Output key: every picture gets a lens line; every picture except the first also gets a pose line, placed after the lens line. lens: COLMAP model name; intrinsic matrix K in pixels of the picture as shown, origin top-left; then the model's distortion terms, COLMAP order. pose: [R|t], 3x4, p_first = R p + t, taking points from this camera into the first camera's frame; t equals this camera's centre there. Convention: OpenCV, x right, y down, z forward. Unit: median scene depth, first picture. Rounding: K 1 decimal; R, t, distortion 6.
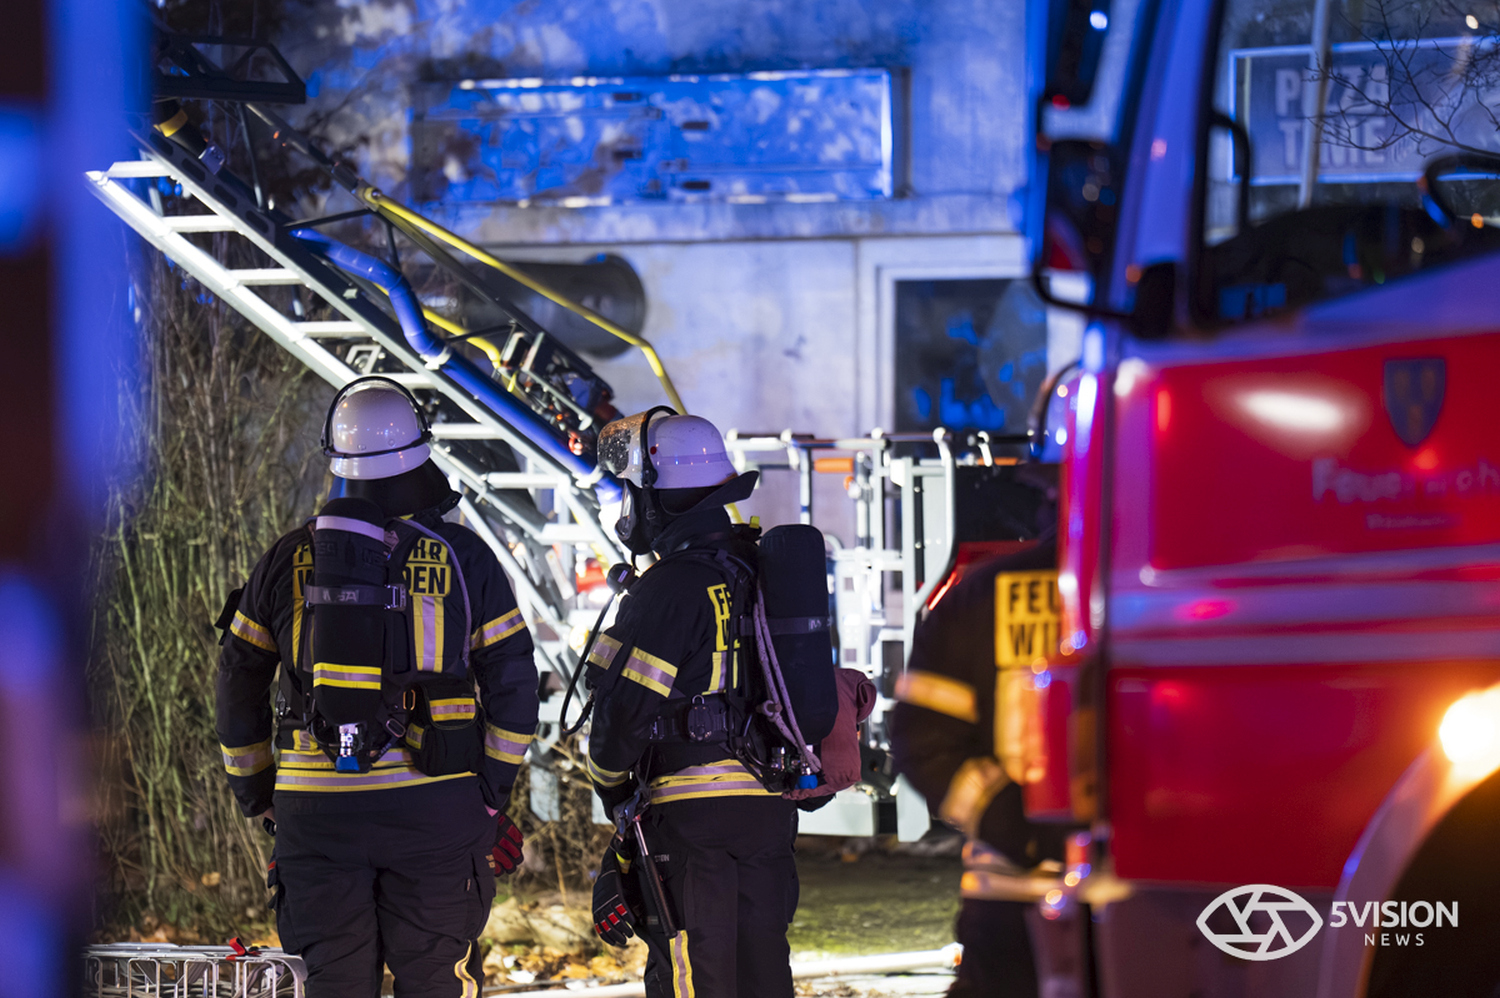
lens RADIAL K [[8890.1, 0, 747.3], [0, 8890.1, 497.9], [0, 0, 1]] dist [0.298614, 0.000000]
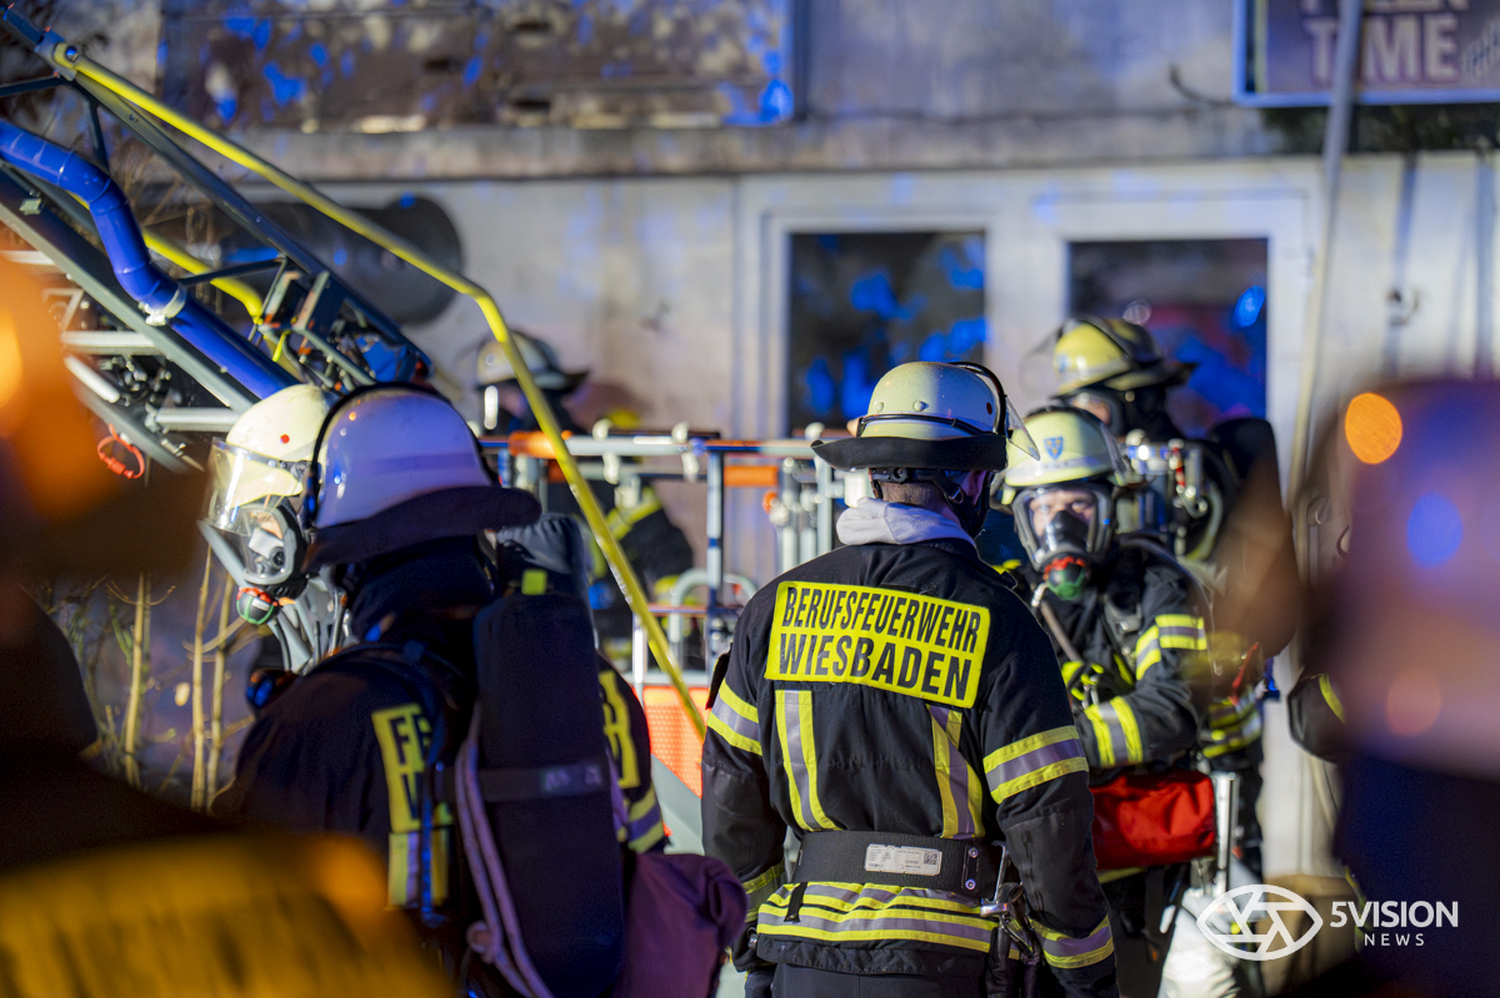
lens RADIAL K [[7768.5, 0, 750.4], [0, 7768.5, 500.0], [0, 0, 1]] dist [0.249330, 0.000000]
pose [[0.999476, 0.012728, 0.029751, -0.006969], [-0.012814, 0.999914, 0.002723, -0.003012], [-0.029714, -0.003103, 0.999554, 0.345048]]
